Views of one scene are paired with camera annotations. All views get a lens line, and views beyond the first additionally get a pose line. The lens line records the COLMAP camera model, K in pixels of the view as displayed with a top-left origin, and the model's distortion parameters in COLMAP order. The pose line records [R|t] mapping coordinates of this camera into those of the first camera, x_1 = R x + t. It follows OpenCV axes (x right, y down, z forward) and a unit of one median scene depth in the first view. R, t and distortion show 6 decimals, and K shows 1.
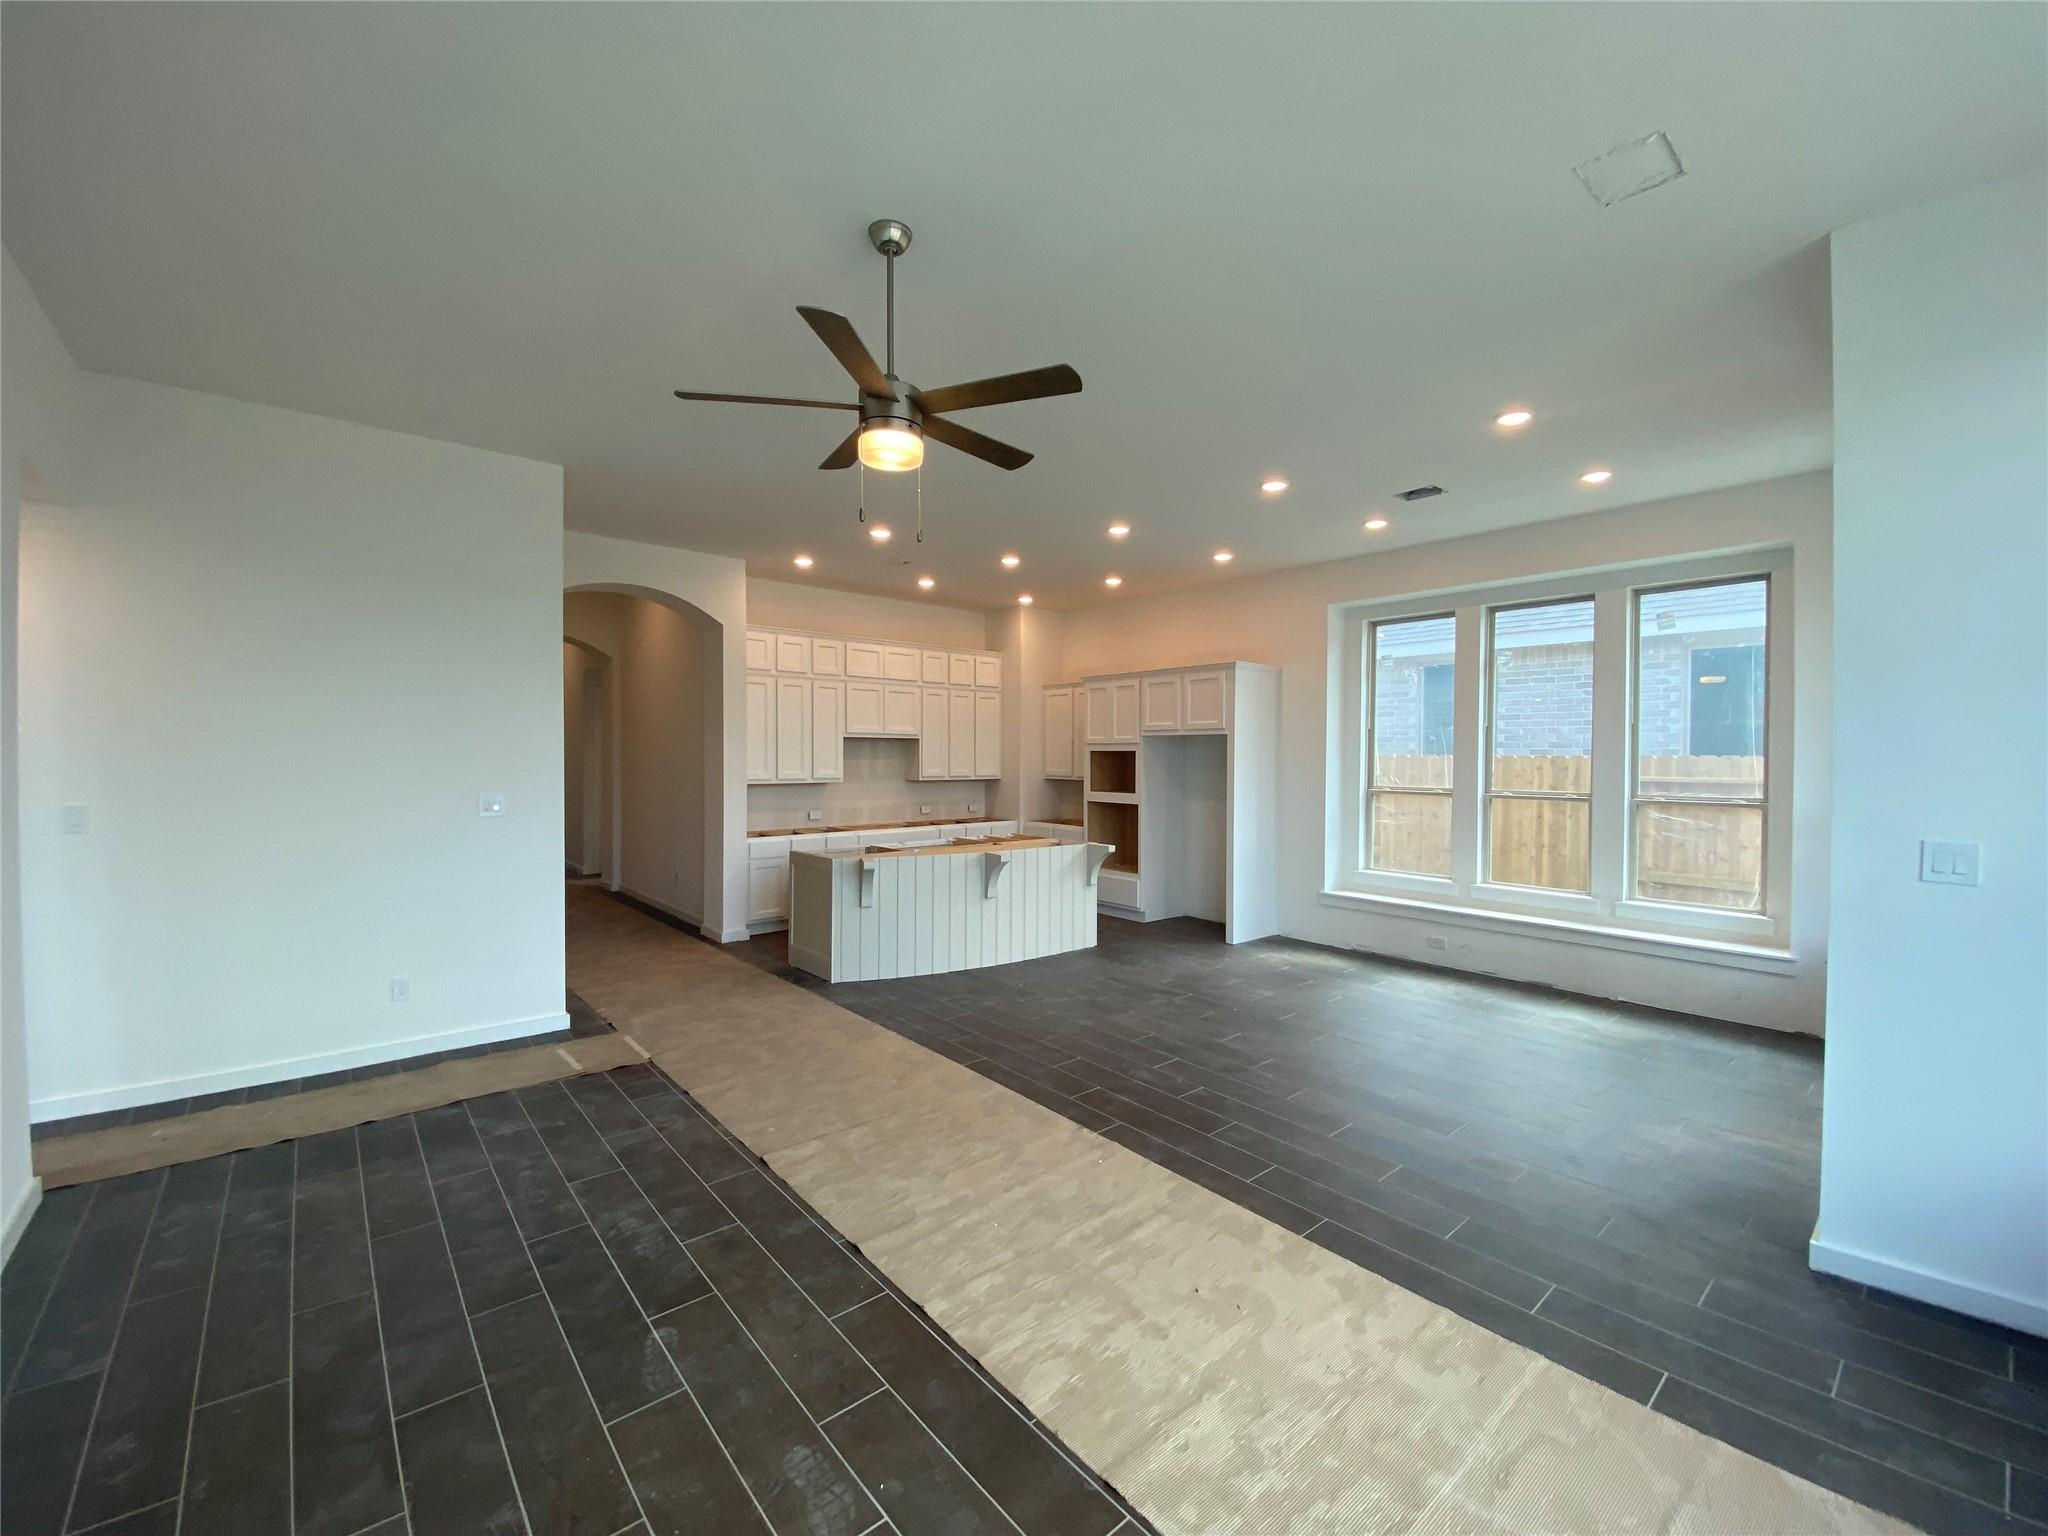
lens RADIAL K [[830.5, 0, 1019.7], [0, 830.5, 760.2], [0, 0, 1]] dist [0.003444, -0.010322]
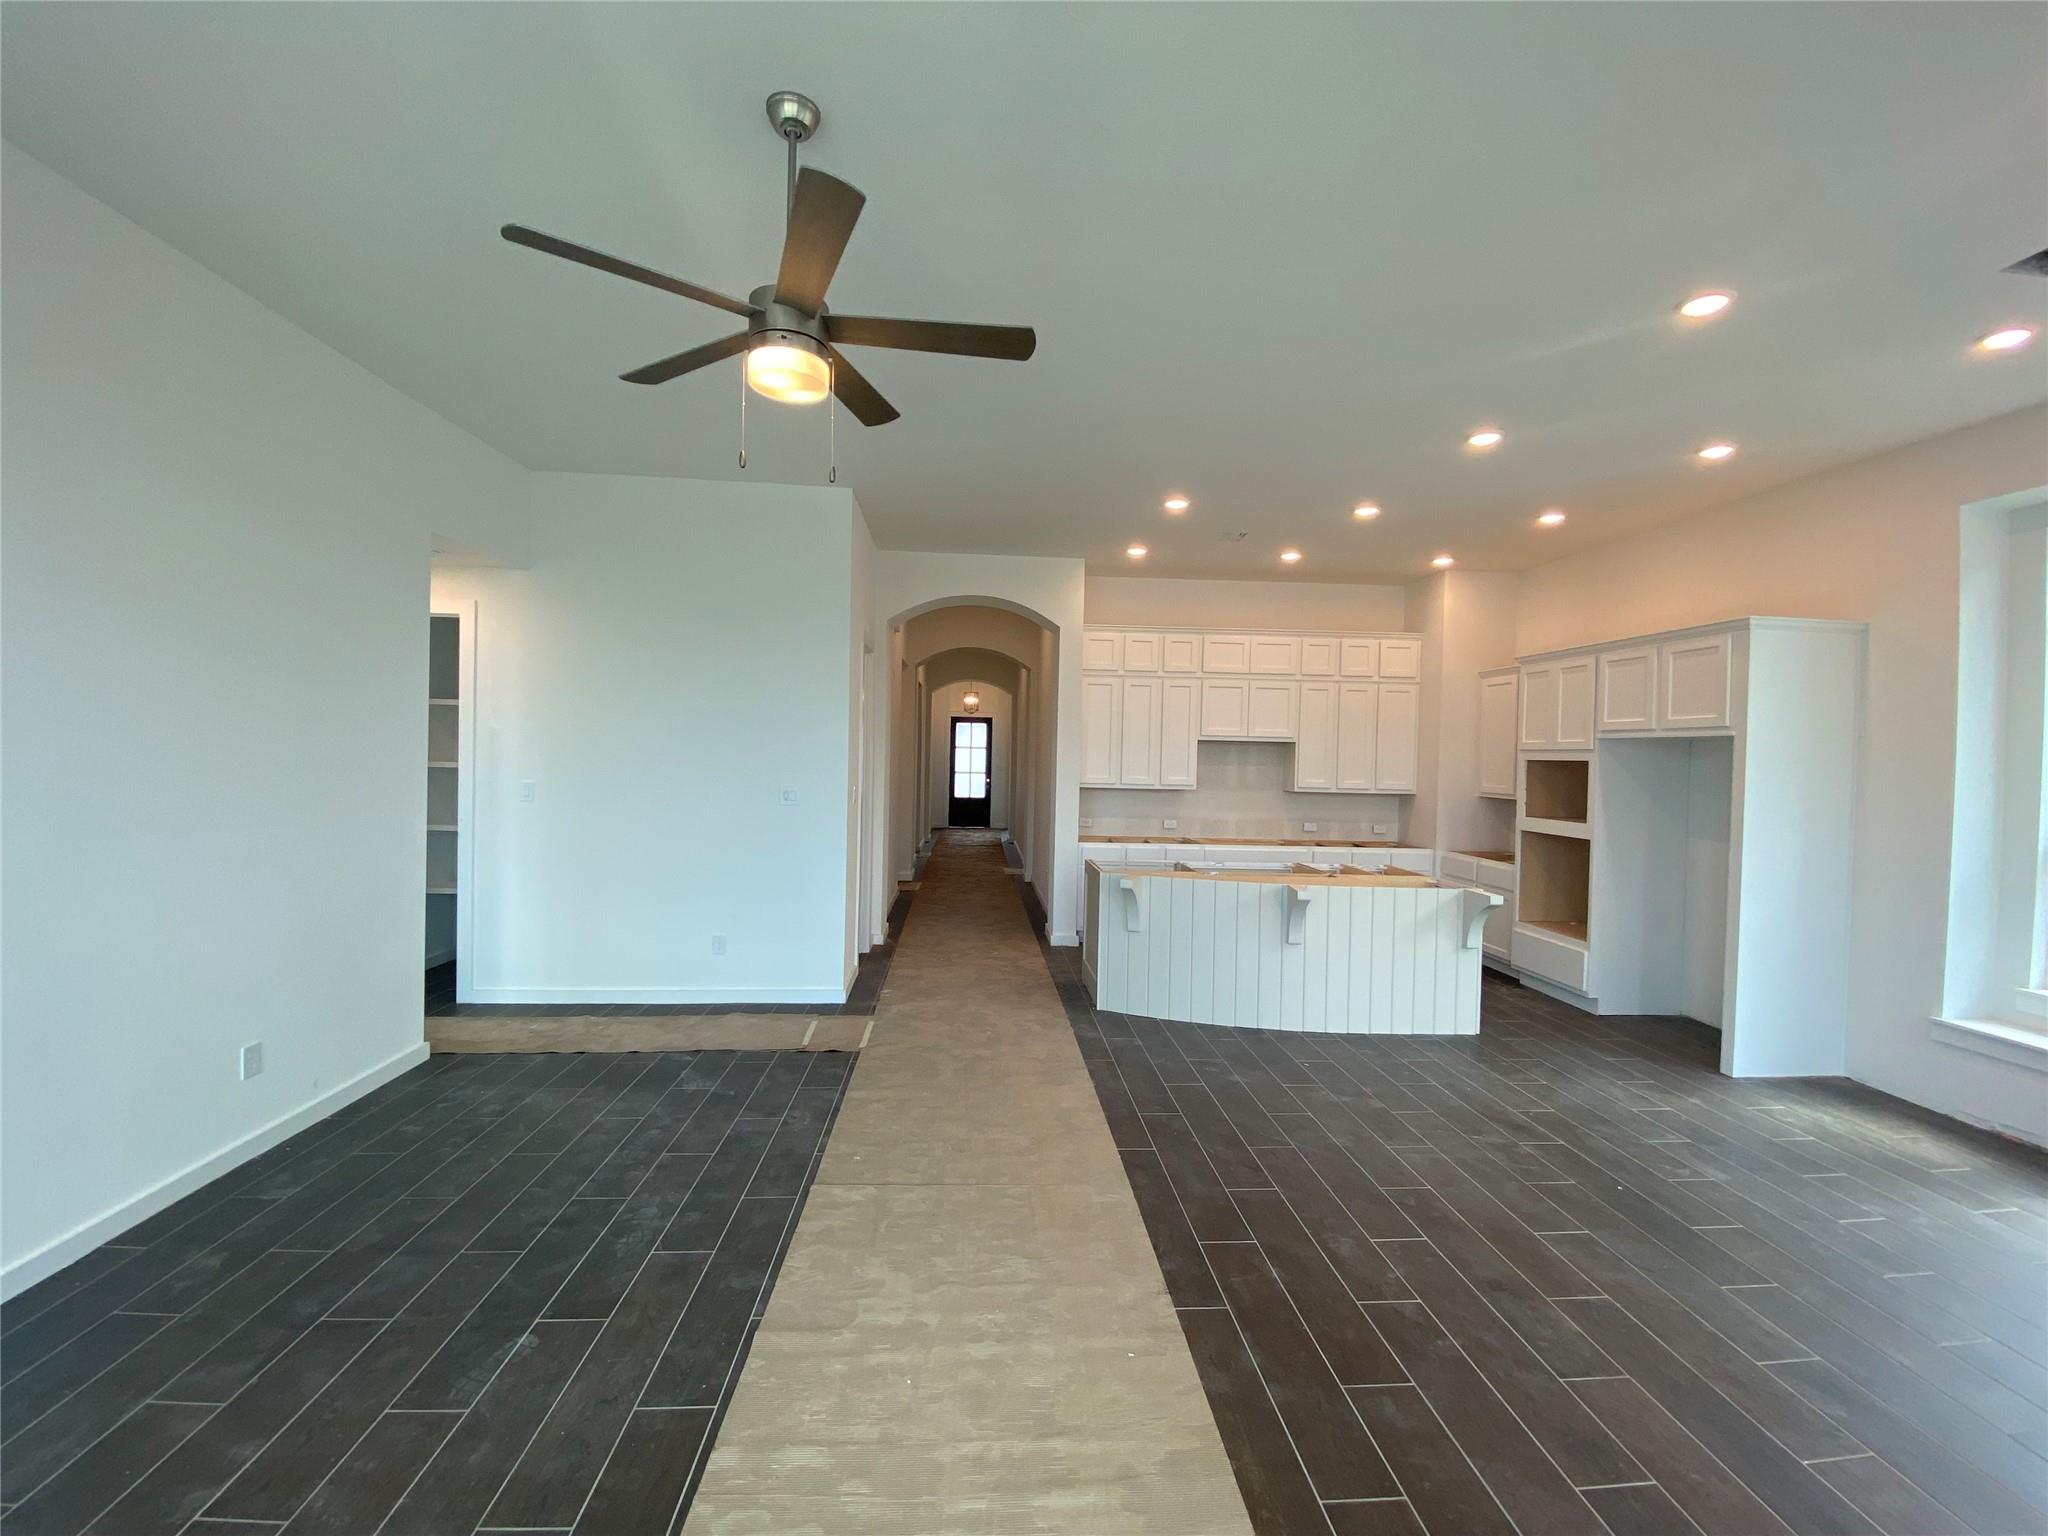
lens RADIAL K [[830.5, 0, 986.2], [0, 830.5, 762.5], [0, 0, 1]] dist [0.003444, -0.010322]
pose [[0.797331, 0.017491, -0.603288, 0.220599], [-0.021019, 0.999778, 0.001206, 0.000104], [0.603176, 0.011719, 0.797522, 0.208540]]
